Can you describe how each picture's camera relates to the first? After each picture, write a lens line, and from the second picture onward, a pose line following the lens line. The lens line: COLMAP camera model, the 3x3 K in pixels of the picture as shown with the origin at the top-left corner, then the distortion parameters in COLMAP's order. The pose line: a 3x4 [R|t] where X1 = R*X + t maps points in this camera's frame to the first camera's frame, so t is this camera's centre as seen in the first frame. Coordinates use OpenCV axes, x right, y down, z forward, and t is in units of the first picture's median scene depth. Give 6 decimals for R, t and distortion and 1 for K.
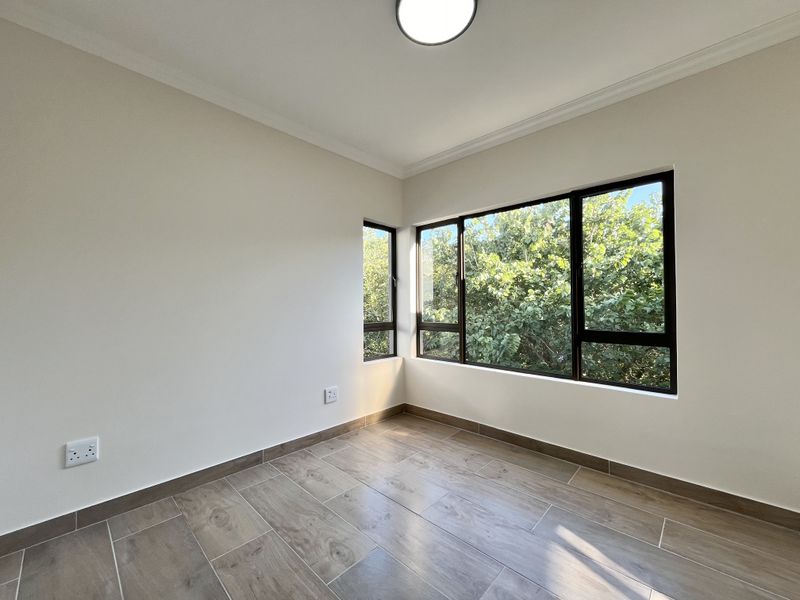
lens RADIAL K [[322.7, 0, 396.9], [0, 322.7, 297.8], [0, 0, 1]] dist [-0.002719, -0.000082]
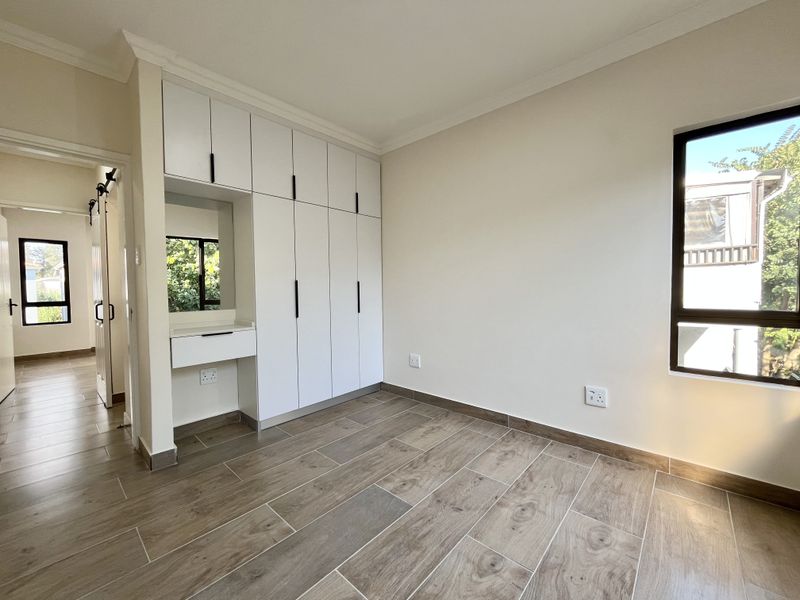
lens RADIAL K [[322.7, 0, 396.9], [0, 322.7, 297.8], [0, 0, 1]] dist [-0.002719, -0.000082]
pose [[0.028132, 0.032447, -0.999077, 0.704709], [0.030301, 0.998986, 0.033297, 0.035523], [0.999145, -0.031210, 0.027120, 0.674180]]
